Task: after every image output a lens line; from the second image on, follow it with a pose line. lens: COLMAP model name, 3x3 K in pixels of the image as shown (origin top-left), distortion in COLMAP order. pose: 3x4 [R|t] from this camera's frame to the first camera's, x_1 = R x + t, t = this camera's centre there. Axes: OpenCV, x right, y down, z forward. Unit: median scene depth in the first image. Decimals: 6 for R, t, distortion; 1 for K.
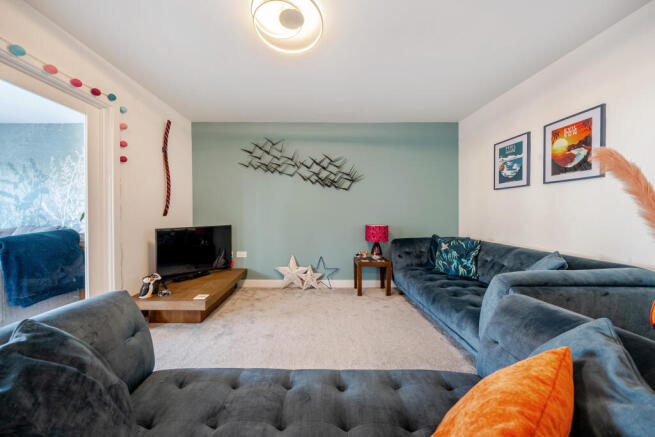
lens RADIAL K [[227.3, 0, 324.9], [0, 227.3, 214.4], [0, 0, 1]] dist [-0.000232, -0.000426]
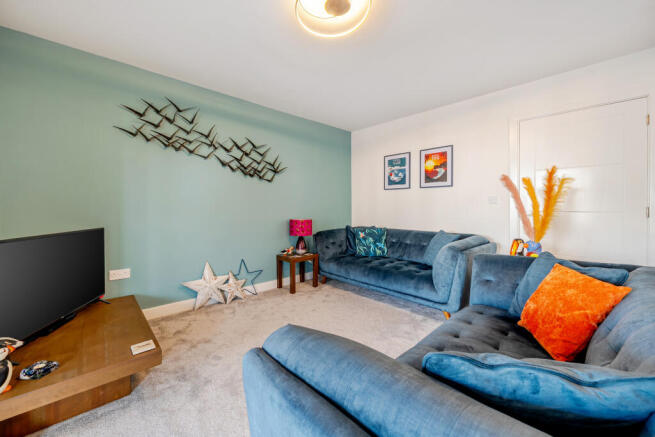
lens RADIAL K [[249.0, 0, 319.5], [0, 249.0, 207.1], [0, 0, 1]] dist [-0.003640, 0.000178]
pose [[0.742905, -0.001198, 0.669396, -0.436742], [0.005016, 0.999980, -0.003778, -0.001424], [-0.669378, 0.006164, 0.742896, 0.135528]]
